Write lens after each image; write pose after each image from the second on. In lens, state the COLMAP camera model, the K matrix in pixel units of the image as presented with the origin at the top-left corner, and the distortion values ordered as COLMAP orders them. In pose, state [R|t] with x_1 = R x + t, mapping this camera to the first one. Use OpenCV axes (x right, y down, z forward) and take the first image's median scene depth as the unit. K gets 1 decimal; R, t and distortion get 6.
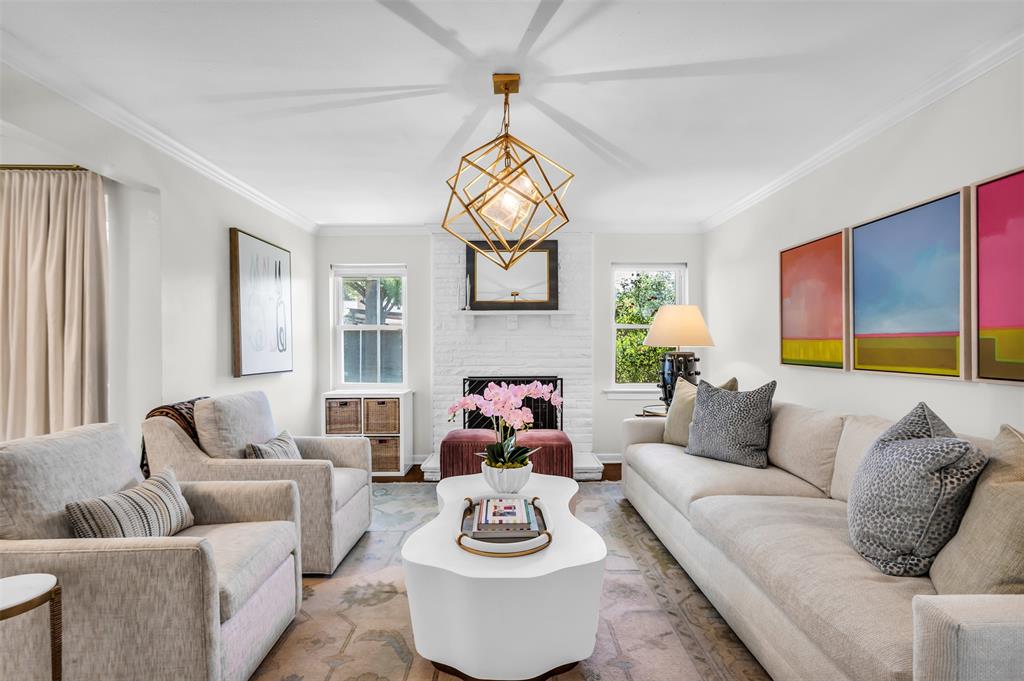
lens RADIAL K [[478.5, 0, 505.7], [0, 478.5, 347.7], [0, 0, 1]] dist [0.000089, 0.000349]
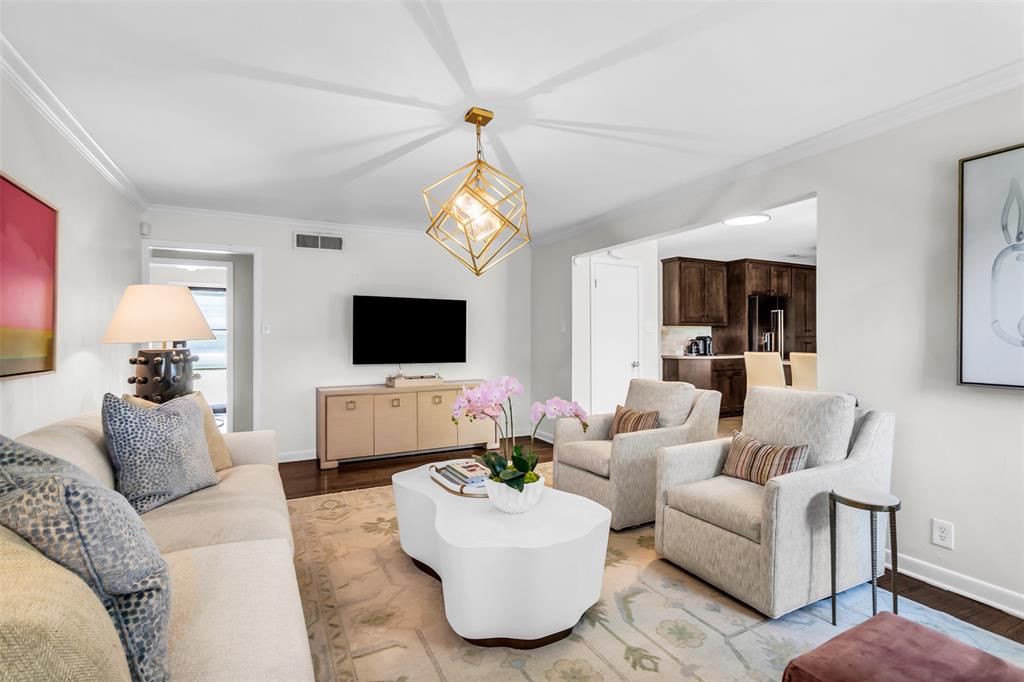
lens RADIAL K [[478.5, 0, 509.7], [0, 478.5, 335.5], [0, 0, 1]] dist [0.000089, 0.000349]
pose [[-0.886050, 0.003525, -0.463577, 0.388360], [0.005007, 0.999986, -0.001968, -0.008915], [0.463563, -0.004065, -0.886054, 1.683544]]
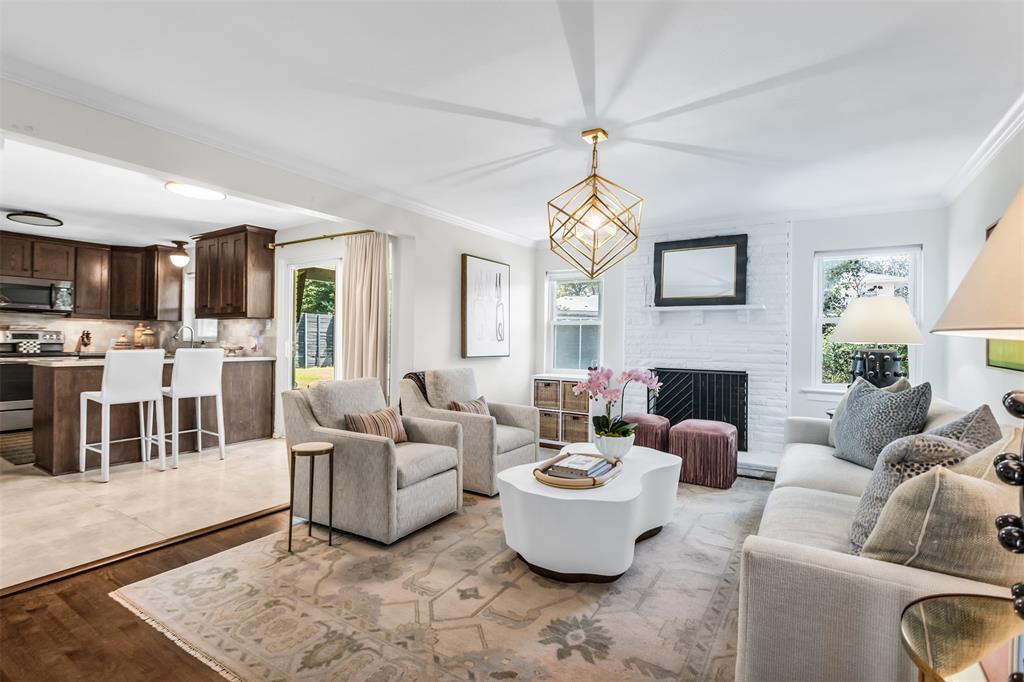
lens RADIAL K [[478.5, 0, 507.0], [0, 478.5, 338.9], [0, 0, 1]] dist [0.000089, 0.000349]
pose [[0.842161, 0.015280, -0.539010, 0.412771], [-0.018748, 0.999824, -0.000948, 0.004488], [0.538900, 0.010904, 0.842299, -0.175621]]
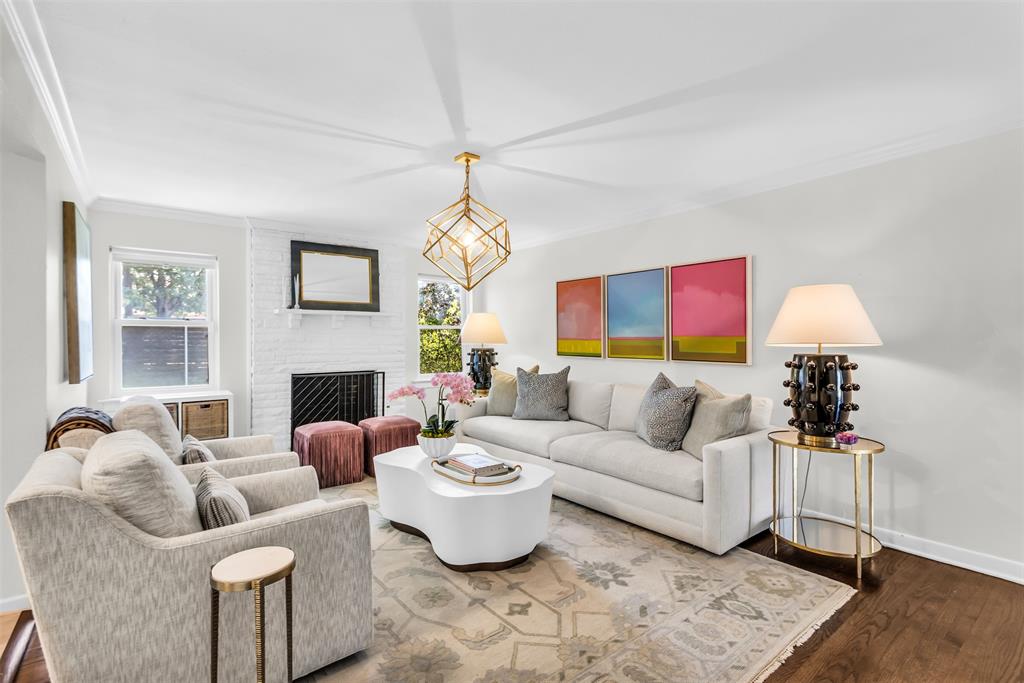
lens RADIAL K [[478.5, 0, 508.5], [0, 478.5, 338.4], [0, 0, 1]] dist [0.000089, 0.000349]
pose [[0.789398, 0.003752, 0.613870, -0.621692], [0.002294, 0.999956, -0.009062, -0.008891], [-0.613877, 0.008561, 0.789355, -0.145583]]
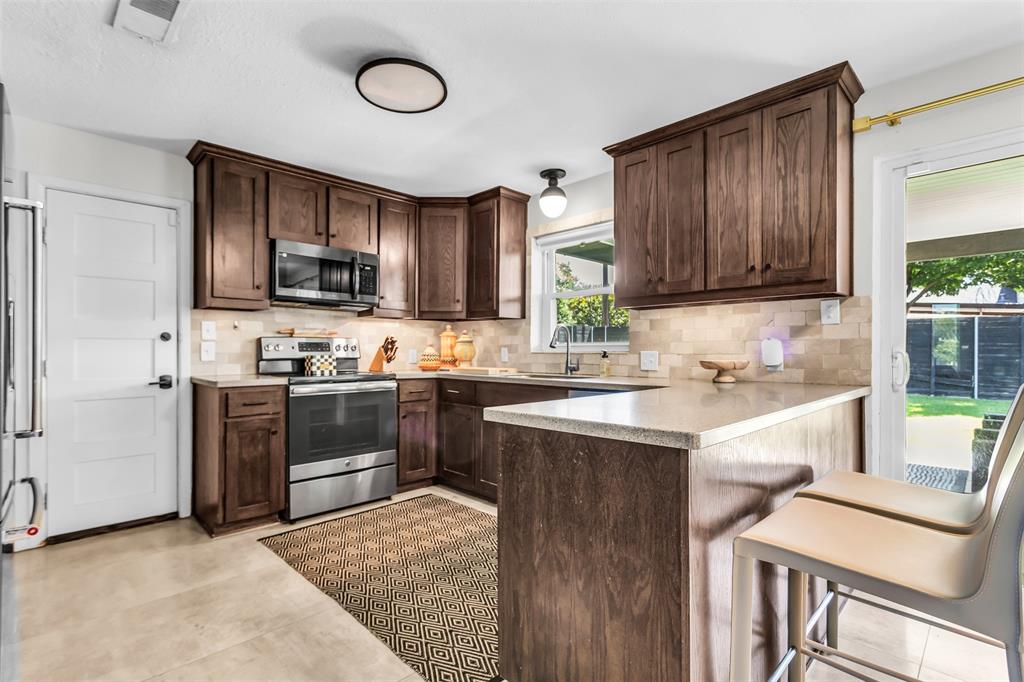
lens RADIAL K [[478.5, 0, 512.1], [0, 478.5, 349.0], [0, 0, 1]] dist [0.000089, 0.000349]
pose [[0.705735, 0.006280, -0.708448, -1.405308], [-0.006556, 0.999976, 0.002333, 0.032708], [0.708445, 0.002998, 0.705759, -0.058424]]
